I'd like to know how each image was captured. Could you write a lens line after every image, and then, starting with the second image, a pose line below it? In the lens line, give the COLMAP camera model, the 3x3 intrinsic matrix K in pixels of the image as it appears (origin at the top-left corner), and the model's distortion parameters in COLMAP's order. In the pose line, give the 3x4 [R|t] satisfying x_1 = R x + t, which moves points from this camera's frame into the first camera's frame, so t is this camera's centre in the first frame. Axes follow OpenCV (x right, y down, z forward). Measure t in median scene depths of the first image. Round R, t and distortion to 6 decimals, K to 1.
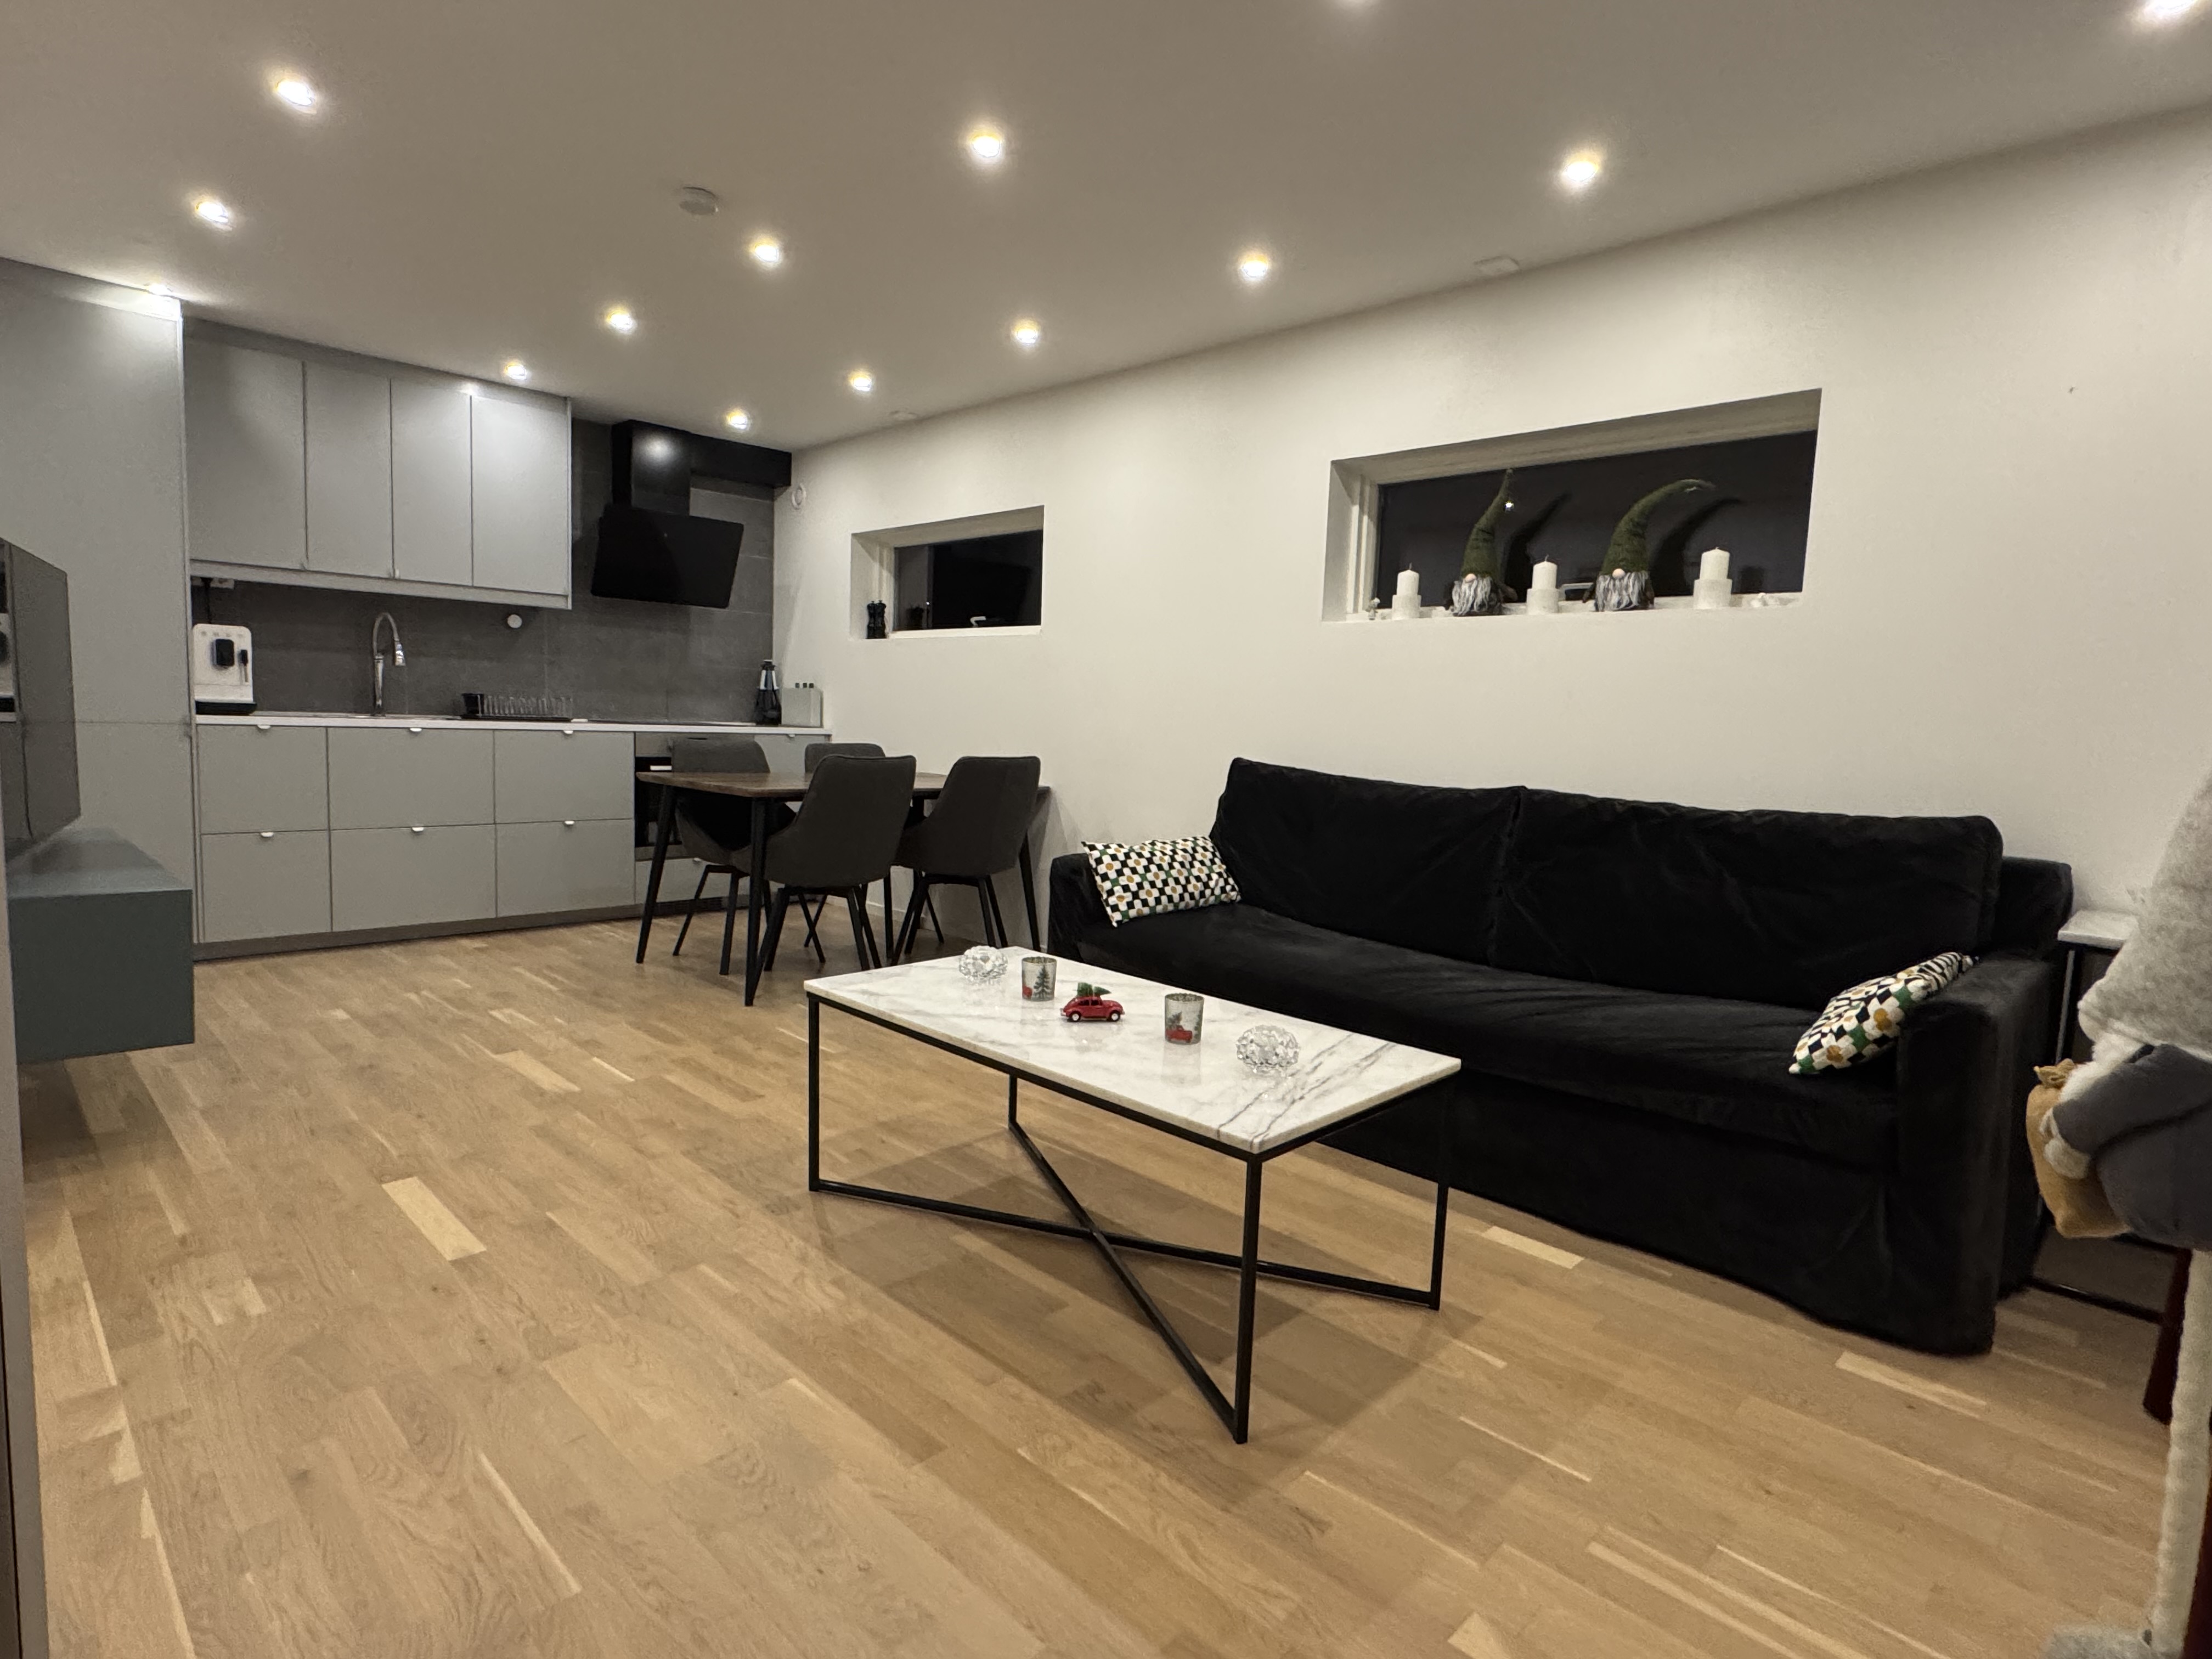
lens RADIAL K [[1151.0, 0, 1106.0], [0, 1151.0, 829.5], [0, 0, 1]] dist [-0.025755, 0.008303]
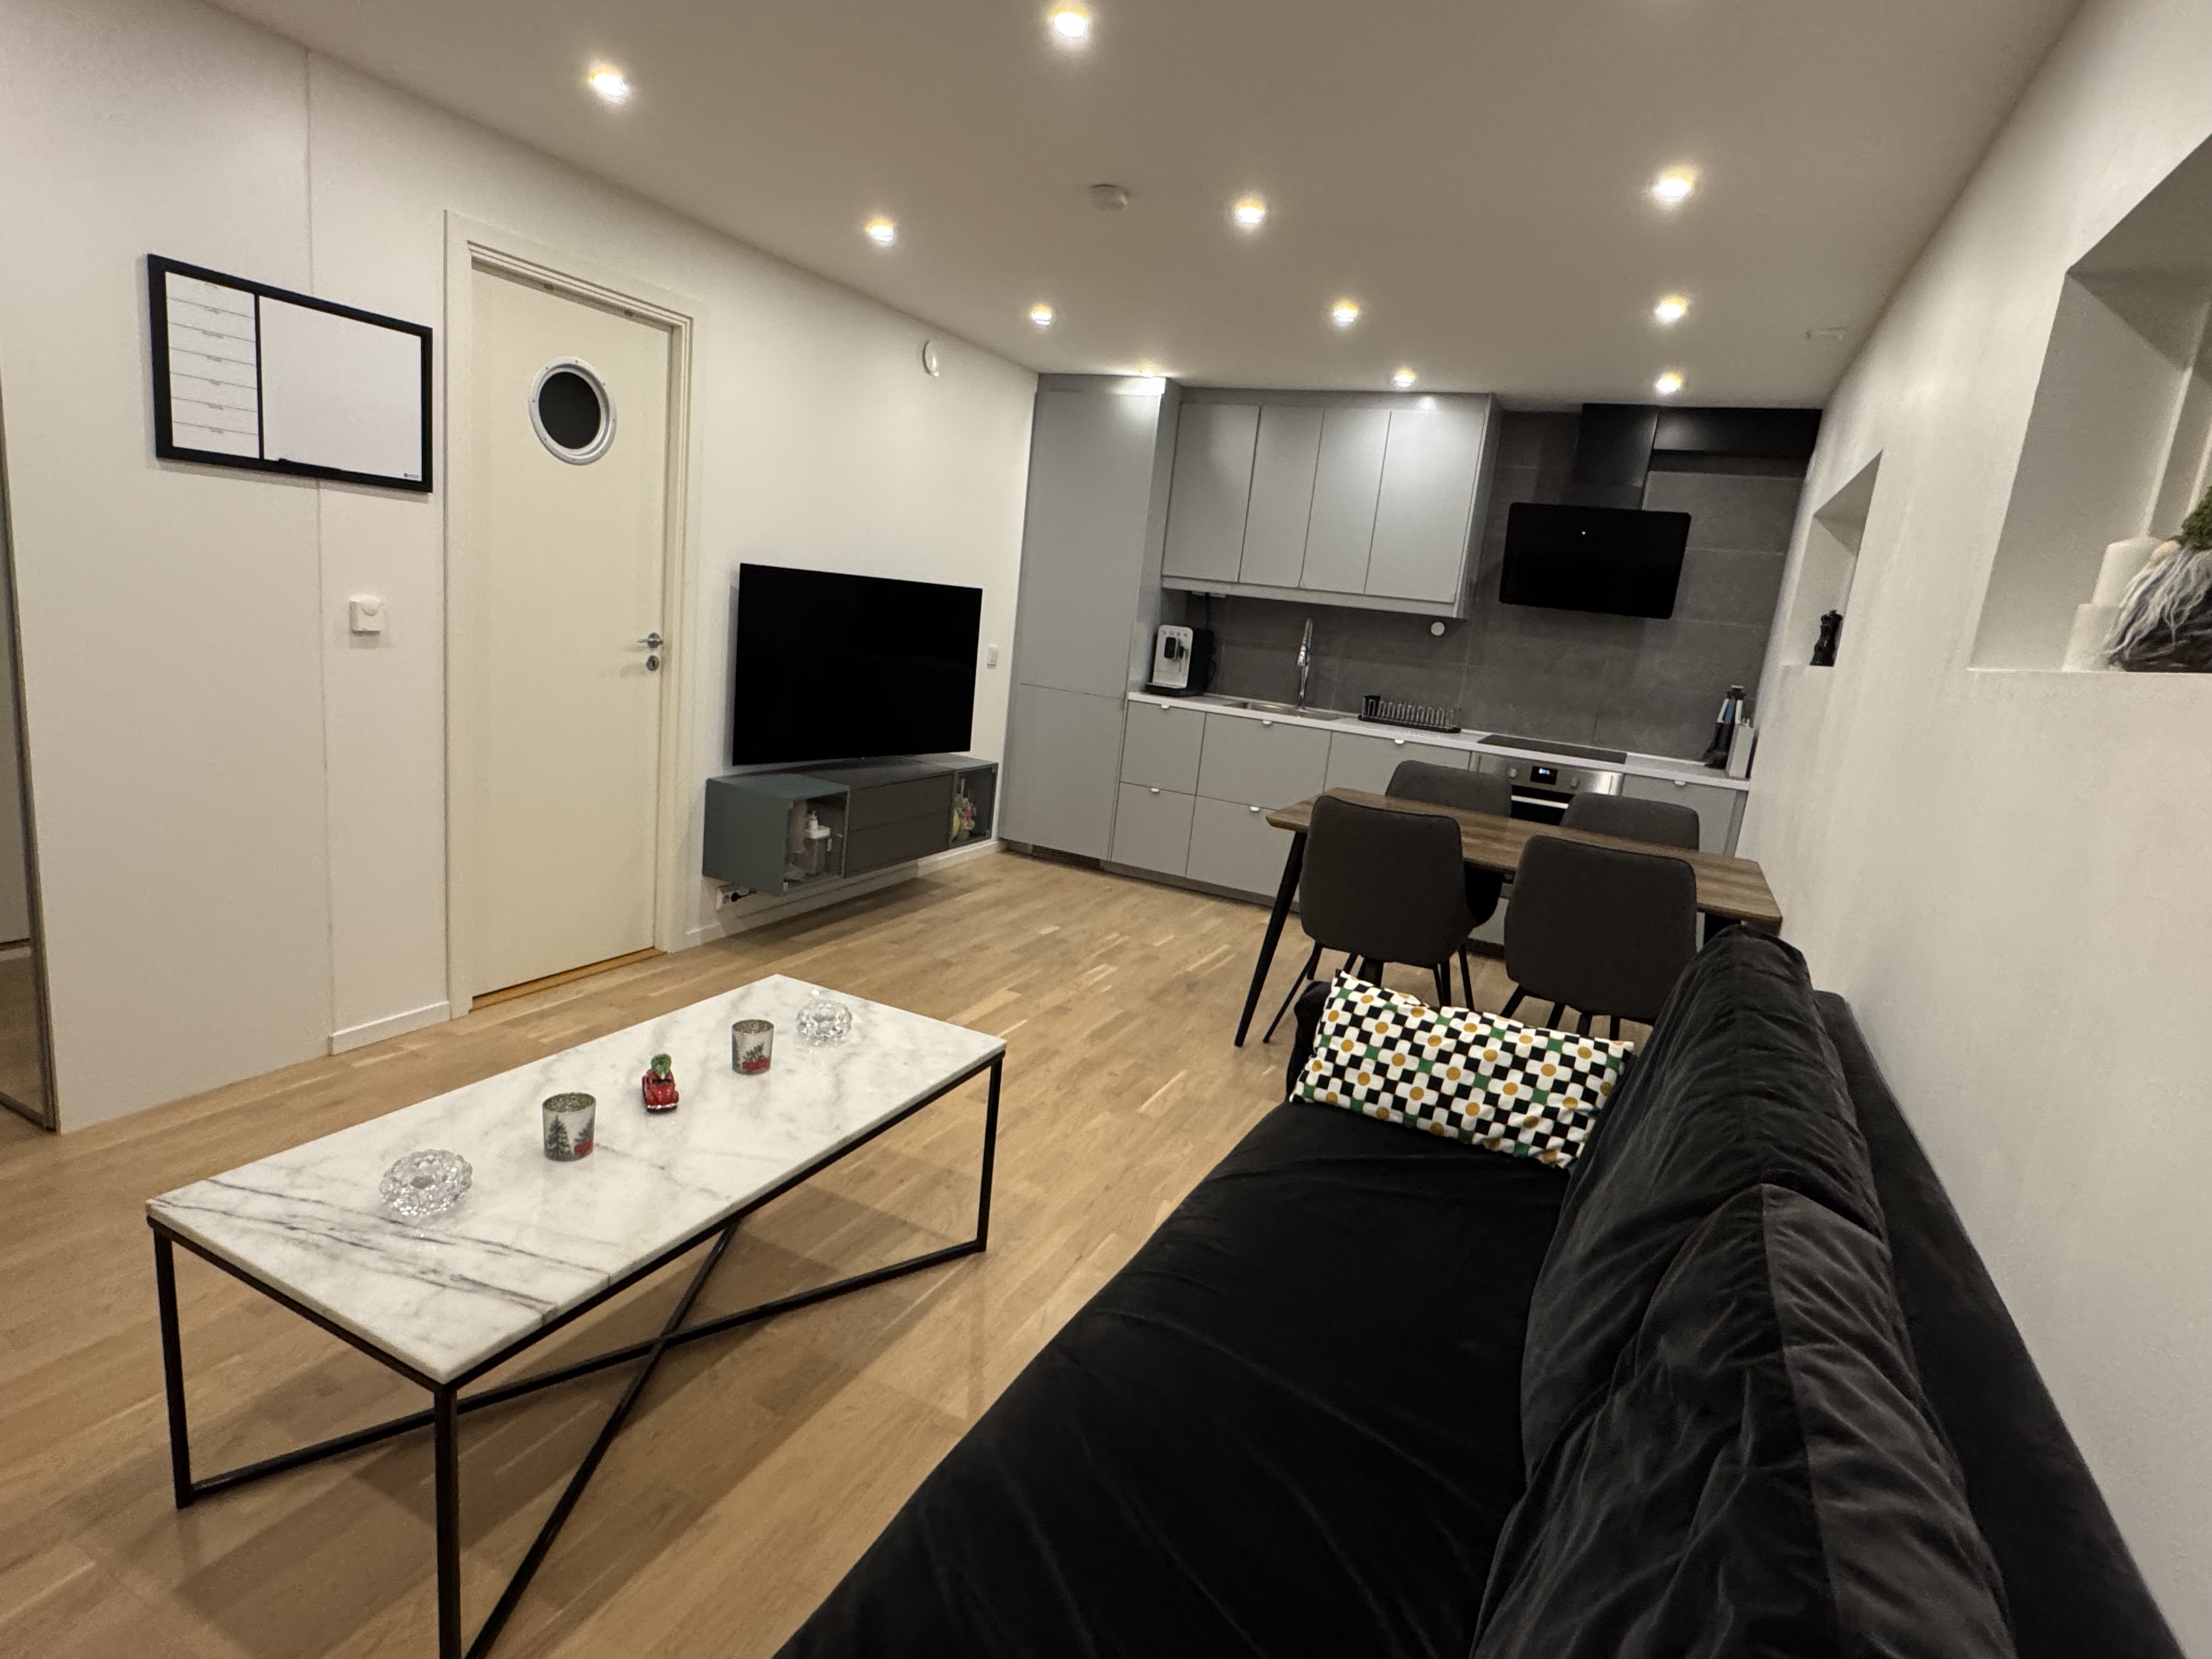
lens RADIAL K [[1138.0, 0, 1106.0], [0, 1138.0, 829.5], [0, 0, 1]] dist [-0.006237, -0.001181]
pose [[0.312934, 0.181265, -0.932317, 0.545622], [-0.184435, 0.974531, 0.127567, -0.129838], [0.931695, 0.132032, 0.338395, 0.640214]]
